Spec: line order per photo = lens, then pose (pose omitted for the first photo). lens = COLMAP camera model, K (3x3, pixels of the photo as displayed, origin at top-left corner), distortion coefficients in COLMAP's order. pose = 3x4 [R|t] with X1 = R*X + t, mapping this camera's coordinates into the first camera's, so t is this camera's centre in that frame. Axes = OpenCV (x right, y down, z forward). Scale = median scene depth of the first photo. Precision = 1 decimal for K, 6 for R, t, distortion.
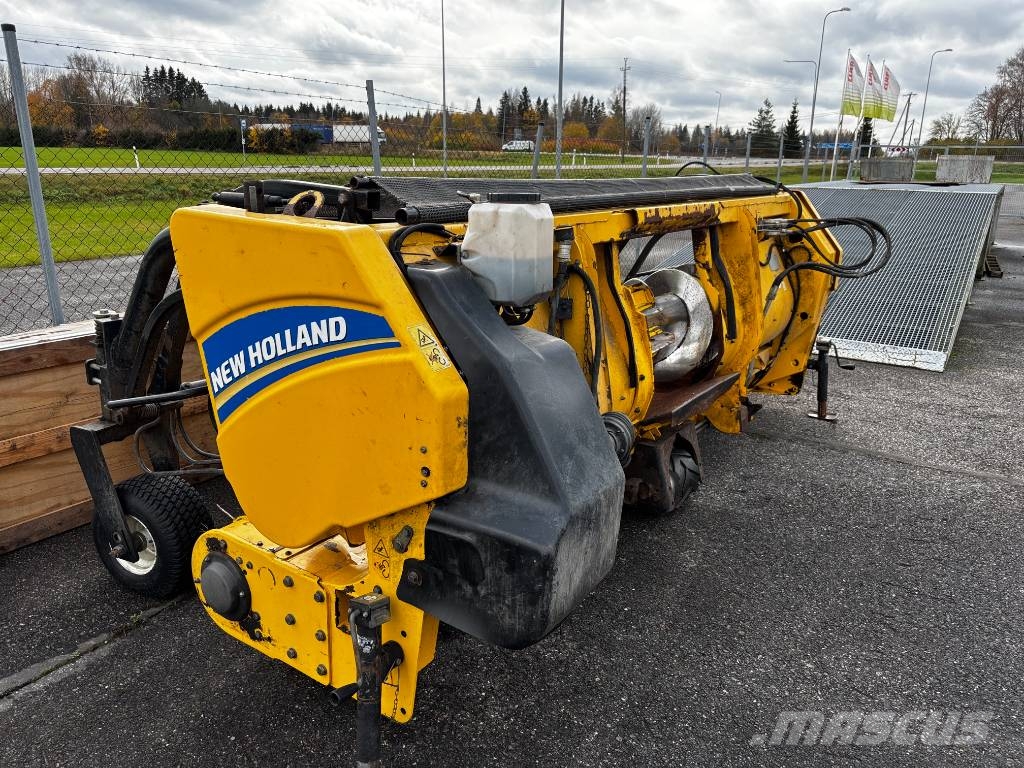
lens RADIAL K [[769.6, 0, 514.3], [0, 769.6, 377.7], [0, 0, 1]] dist [0.079401, -0.113861]
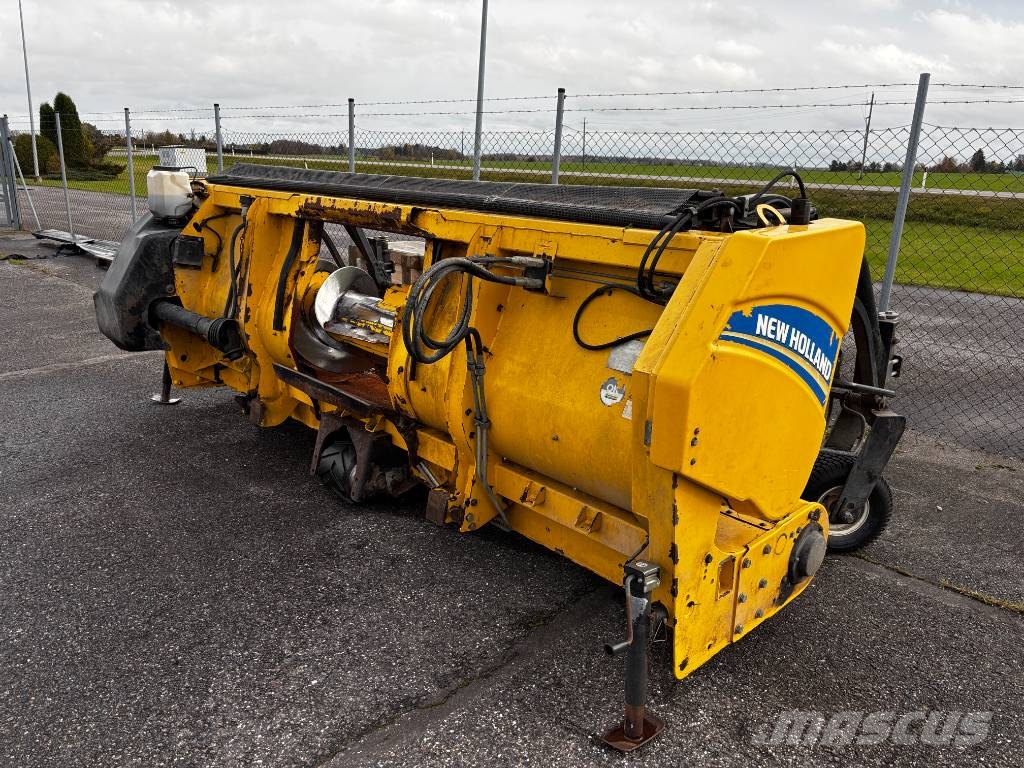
lens RADIAL K [[769.6, 0, 514.3], [0, 769.6, 377.7], [0, 0, 1]] dist [0.079401, -0.113861]
pose [[-0.210139, 0.240149, -0.947718, 0.836309], [-0.297290, 0.907764, 0.295943, -0.264151], [0.931376, 0.343936, -0.119363, 0.983797]]
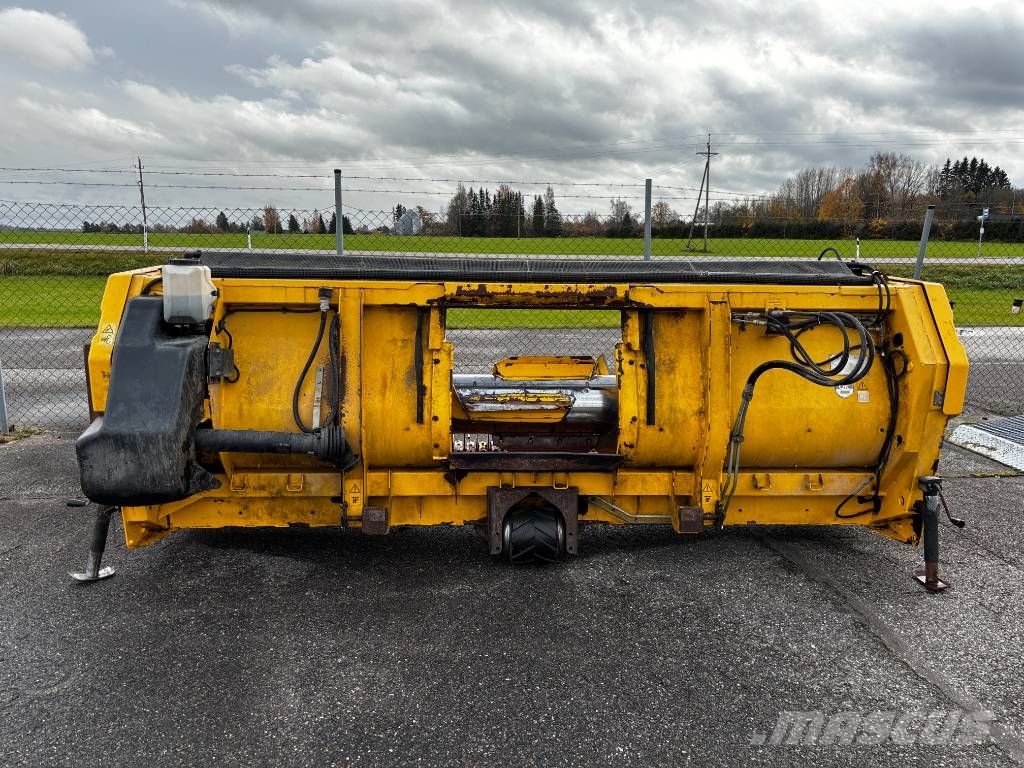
lens RADIAL K [[769.6, 0, 514.3], [0, 769.6, 377.7], [0, 0, 1]] dist [0.079401, -0.113861]
pose [[0.598478, 0.131769, -0.790228, 0.771825], [-0.218394, 0.975857, -0.002679, -0.056480], [0.770797, 0.174185, 0.612807, 0.219321]]
